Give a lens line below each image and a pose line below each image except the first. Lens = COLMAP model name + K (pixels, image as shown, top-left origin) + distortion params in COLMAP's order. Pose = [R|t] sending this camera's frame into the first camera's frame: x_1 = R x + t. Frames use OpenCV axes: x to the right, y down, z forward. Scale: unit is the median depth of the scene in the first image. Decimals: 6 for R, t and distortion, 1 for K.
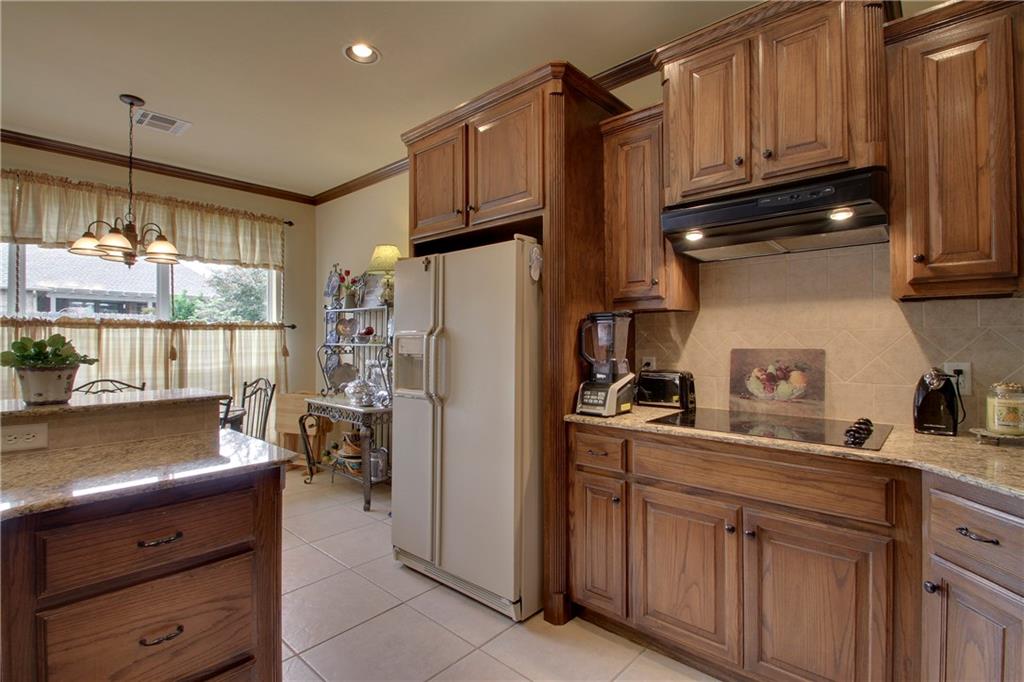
lens RADIAL K [[484.0, 0, 511.4], [0, 484.0, 337.2], [0, 0, 1]] dist [-0.000511, -0.005418]
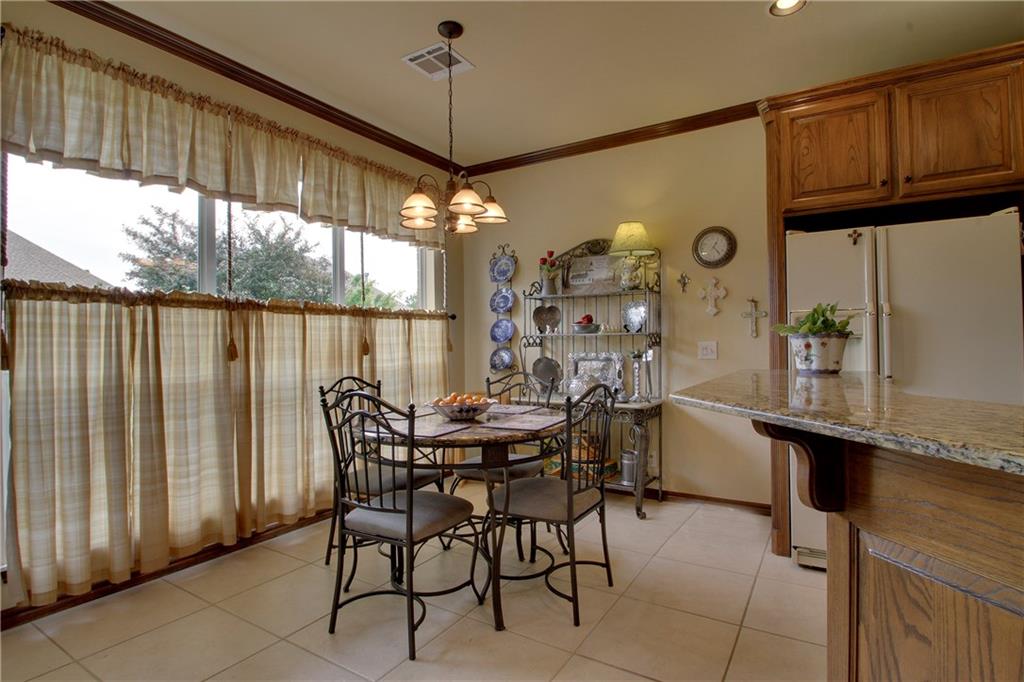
lens RADIAL K [[518.8, 0, 517.7], [0, 518.8, 345.4], [0, 0, 1]] dist [-0.022816, -0.009456]
pose [[0.983735, -0.008071, 0.179442, -0.617918], [0.007310, 0.999961, 0.004902, 0.030041], [-0.179475, -0.003511, 0.983756, 0.090118]]
